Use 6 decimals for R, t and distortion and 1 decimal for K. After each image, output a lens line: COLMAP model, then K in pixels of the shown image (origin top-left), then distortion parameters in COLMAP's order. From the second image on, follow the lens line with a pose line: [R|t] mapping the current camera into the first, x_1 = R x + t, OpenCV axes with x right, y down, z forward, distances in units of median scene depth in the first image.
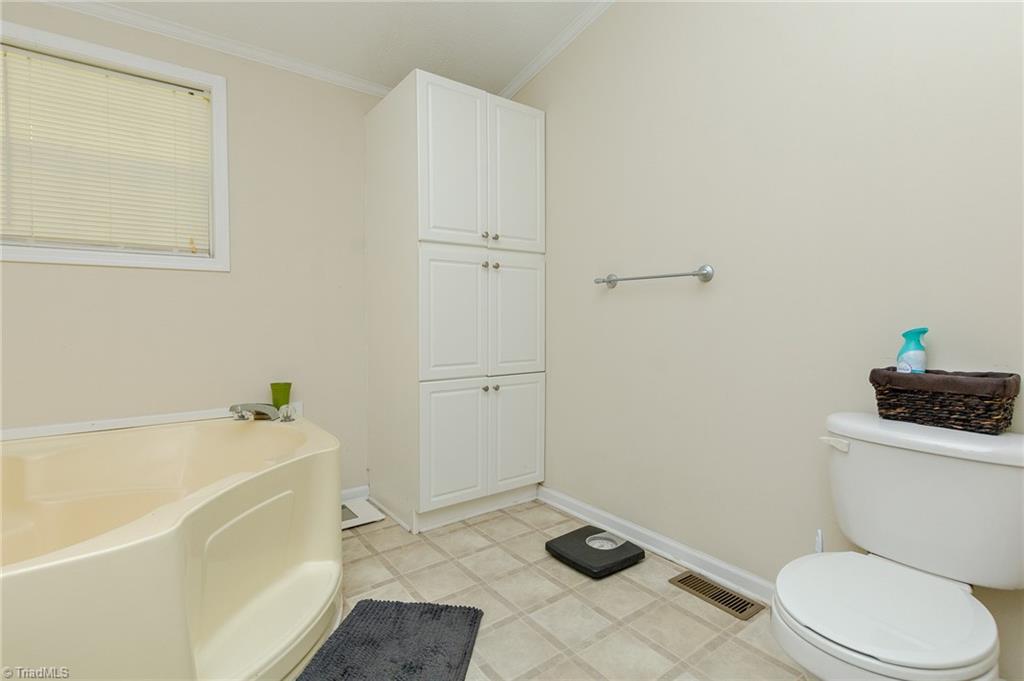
lens RADIAL K [[472.4, 0, 512.0], [0, 472.4, 340.5], [0, 0, 1]] dist [-0.000015, -0.000003]
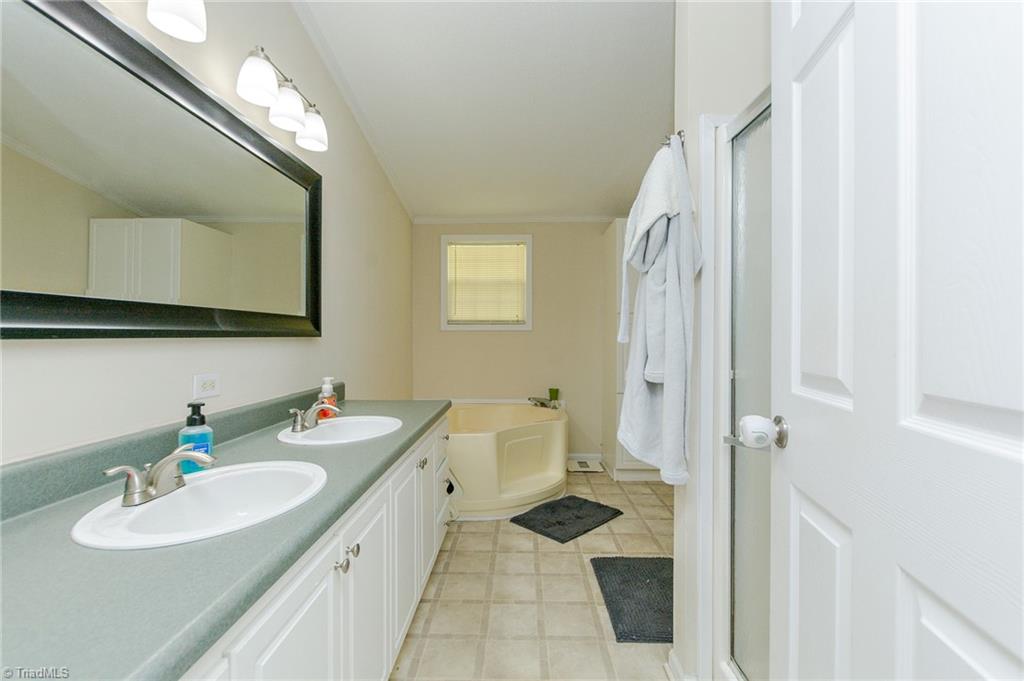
lens RADIAL K [[447.9, 0, 512.0], [0, 447.9, 340.5], [0, 0, 1]] dist [0.000228, -0.000097]
pose [[0.789837, 0.009733, -0.613239, 0.556519], [-0.023624, 0.999615, -0.014562, -0.084877], [0.612861, 0.025988, 0.789763, -0.613037]]
